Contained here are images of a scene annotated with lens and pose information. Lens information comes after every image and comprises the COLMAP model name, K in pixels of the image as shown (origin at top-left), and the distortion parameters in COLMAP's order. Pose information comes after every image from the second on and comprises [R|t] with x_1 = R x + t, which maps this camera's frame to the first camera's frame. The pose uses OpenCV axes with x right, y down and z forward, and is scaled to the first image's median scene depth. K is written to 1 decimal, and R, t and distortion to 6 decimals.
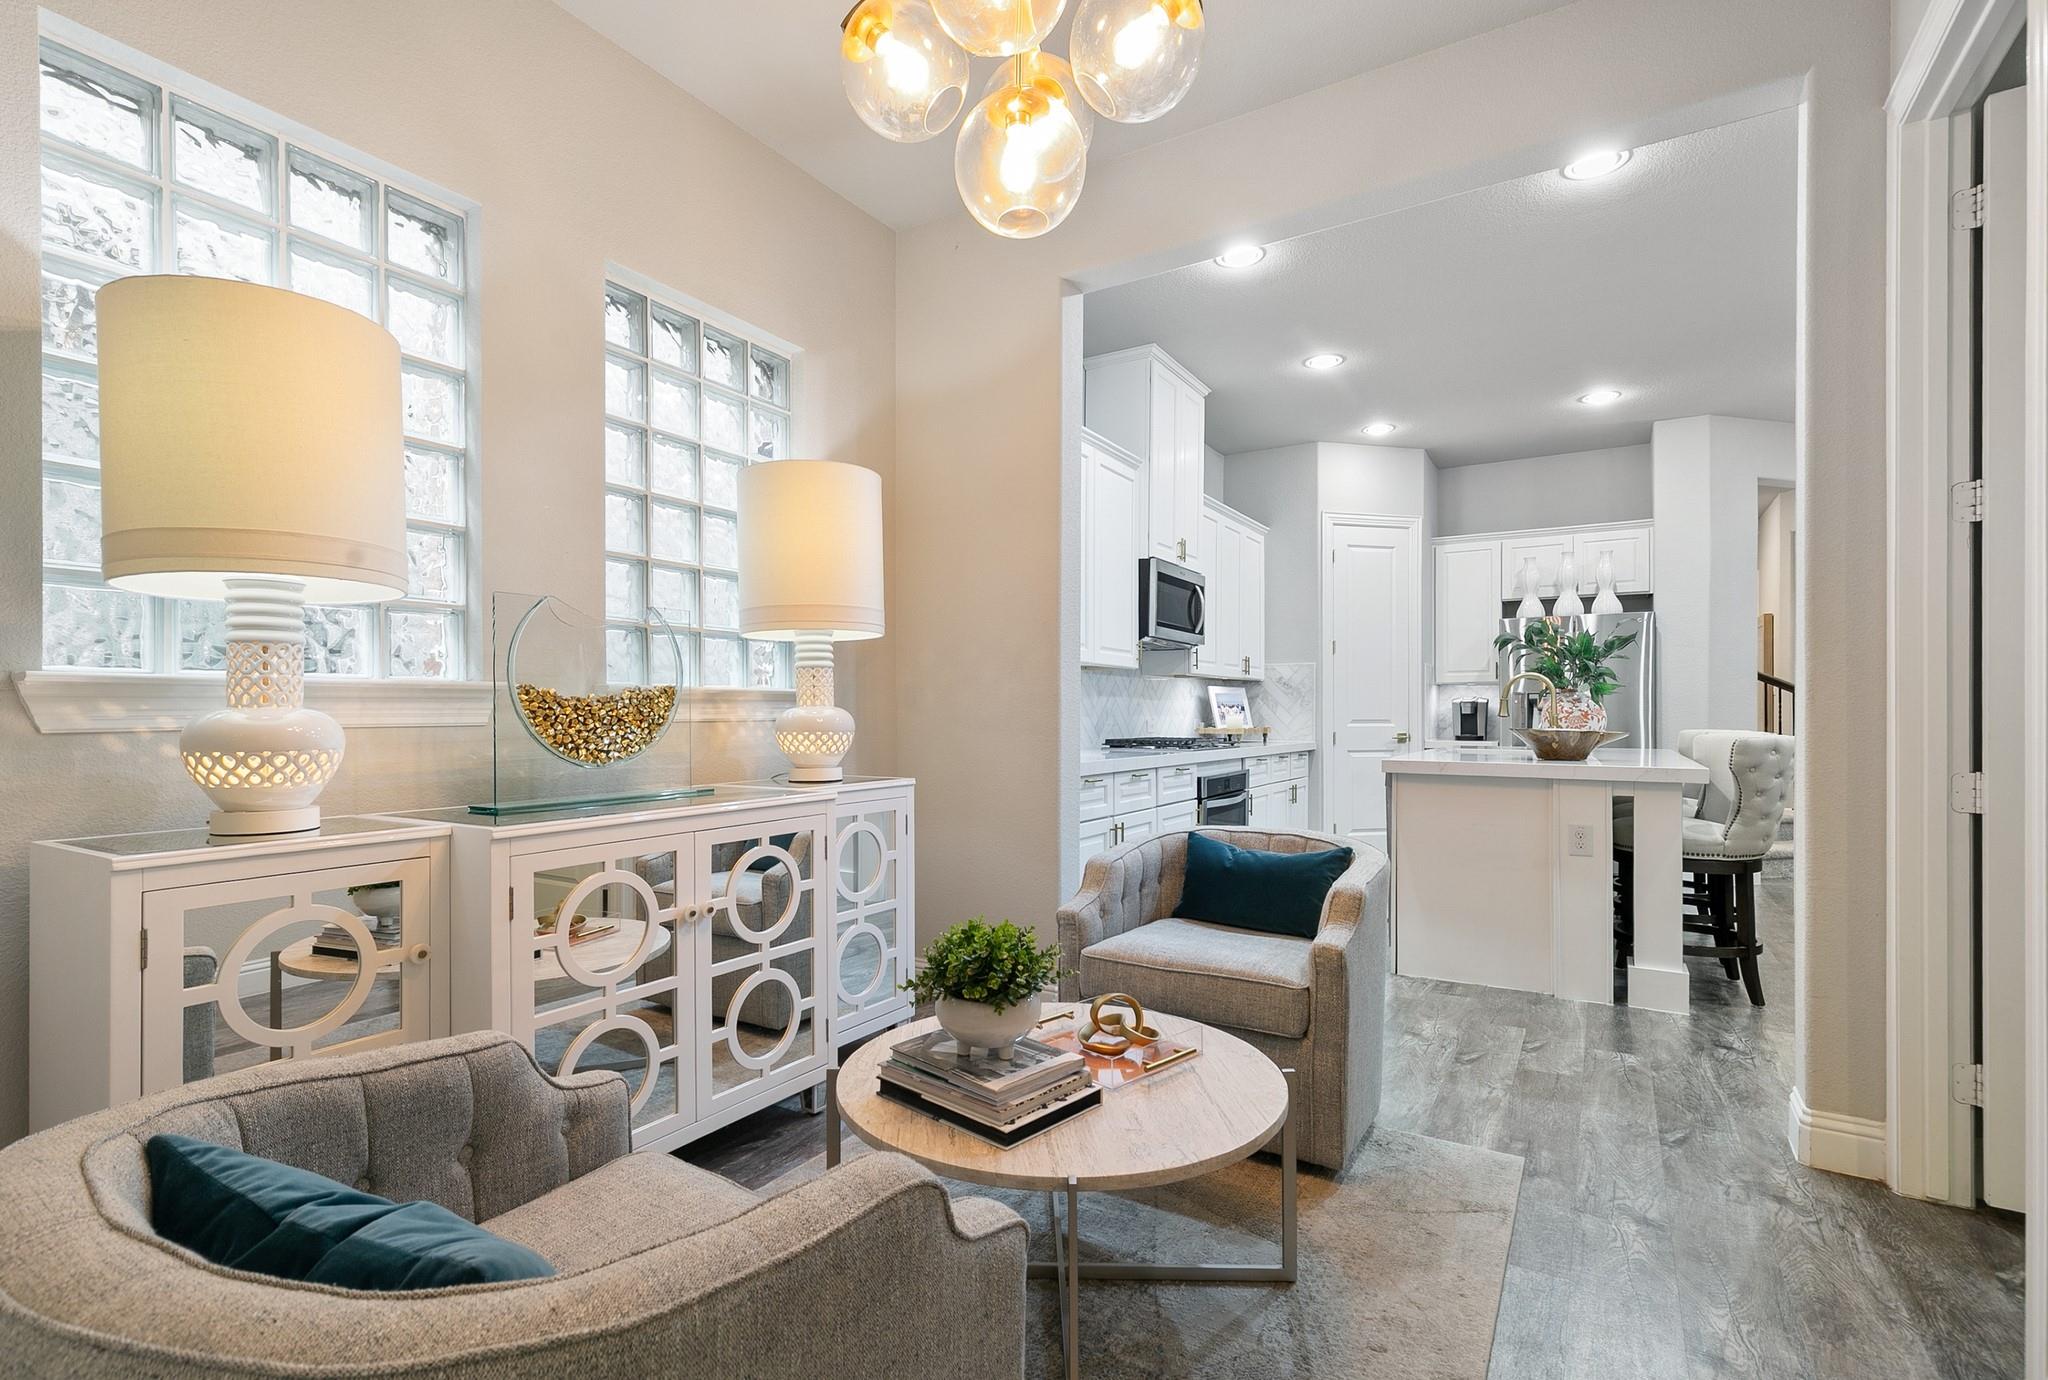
lens RADIAL K [[934.0, 0, 1023.7], [0, 934.0, 709.7], [0, 0, 1]] dist [-0.001681, 0.000068]
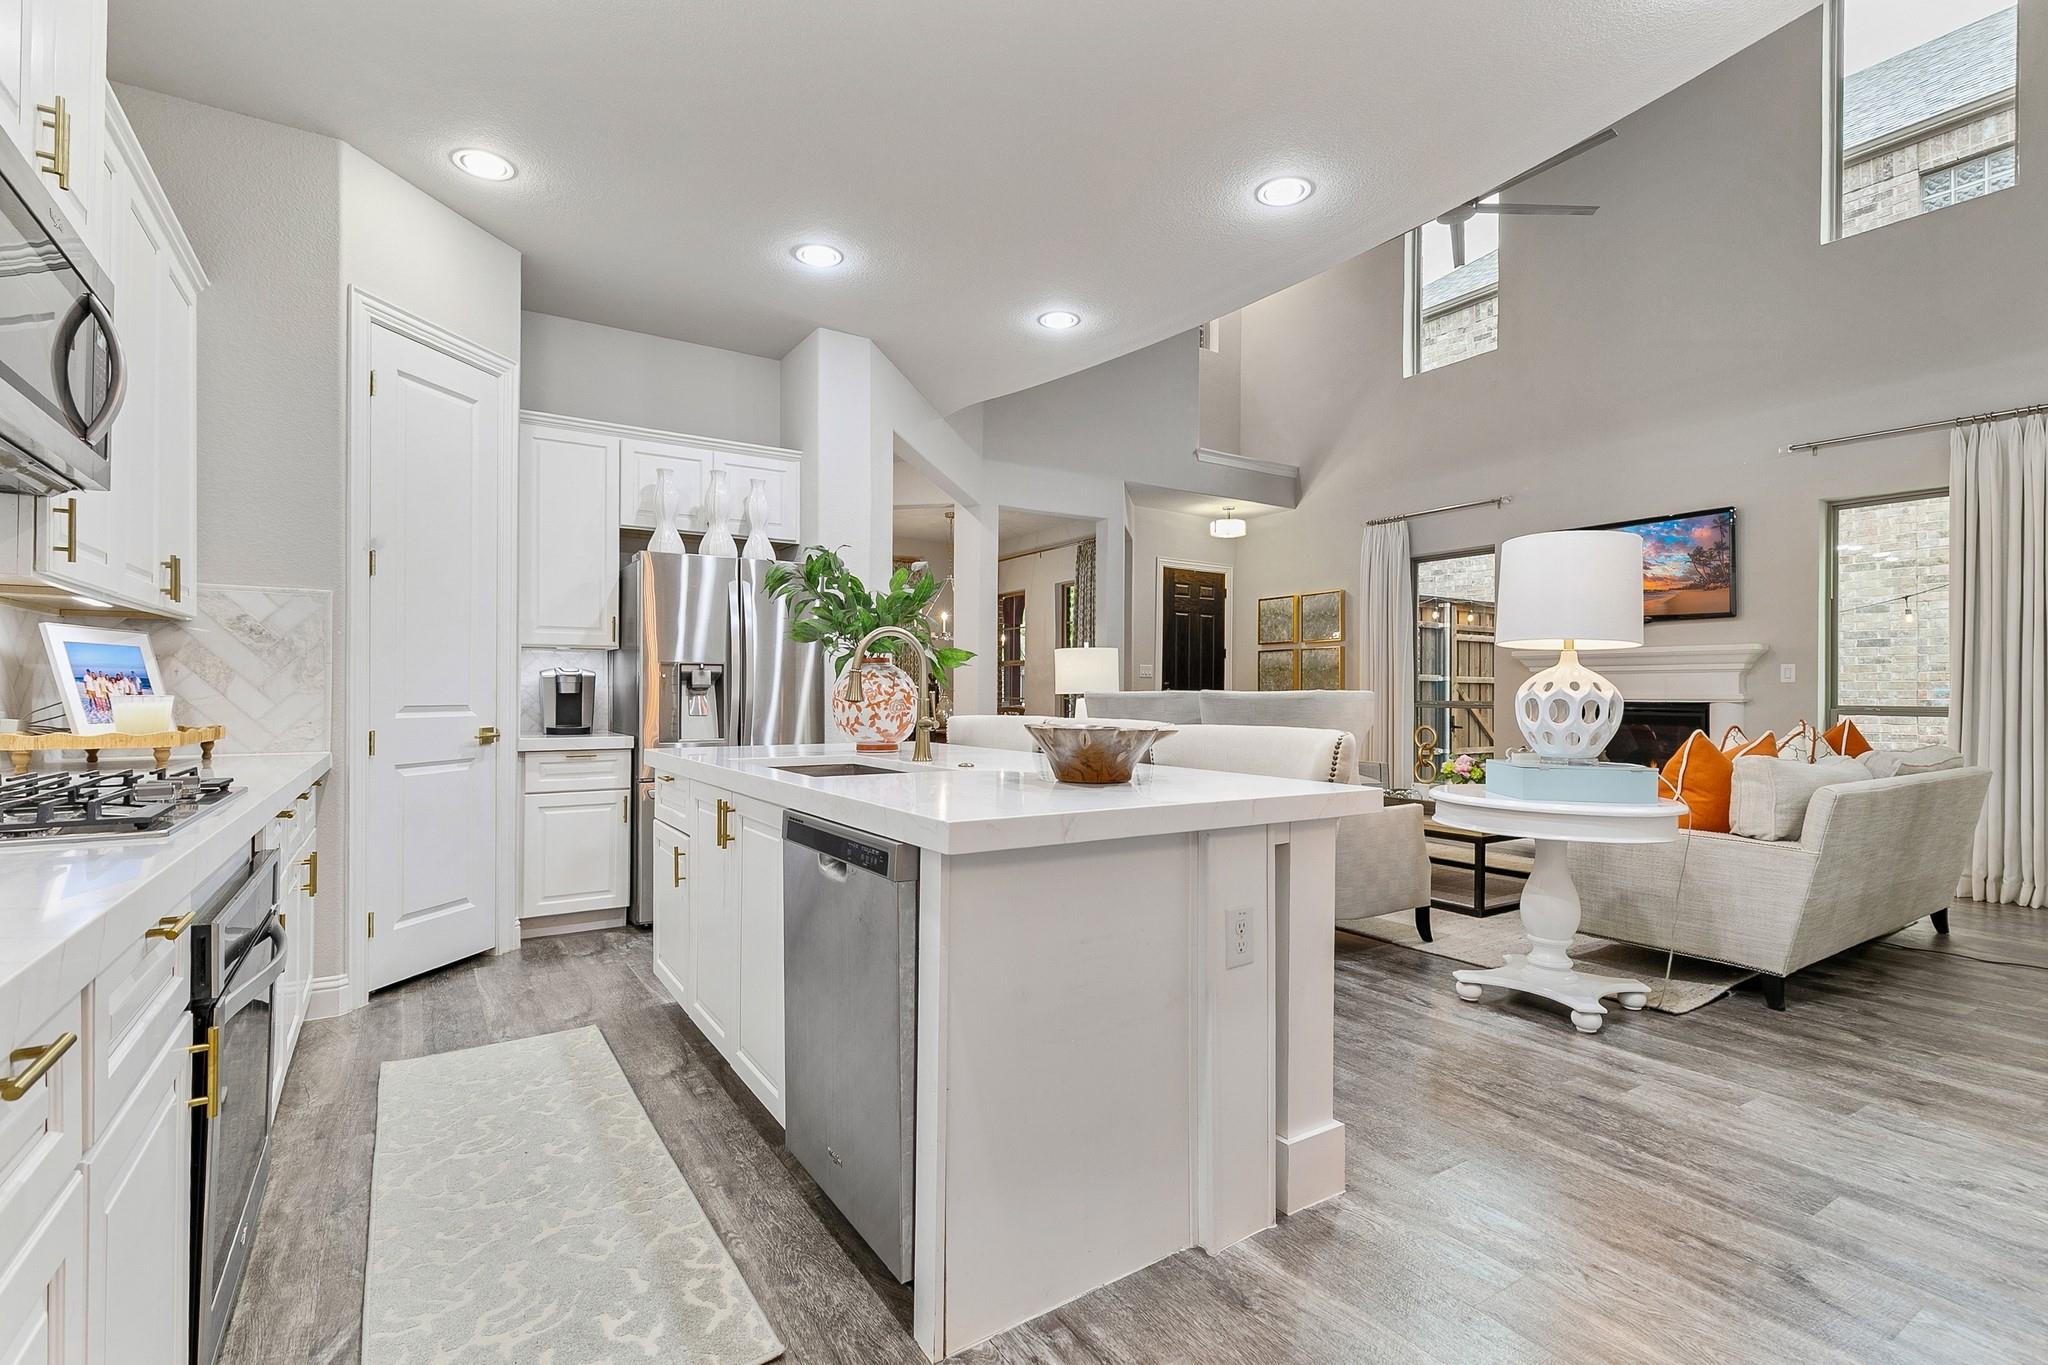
lens RADIAL K [[934.0, 0, 1015.7], [0, 934.0, 690.2], [0, 0, 1]] dist [-0.001681, 0.000068]
pose [[0.436878, 0.002740, 0.899517, 0.030110], [-0.009058, 0.999958, 0.001353, -0.001805], [-0.899475, -0.008739, 0.436884, 0.462840]]
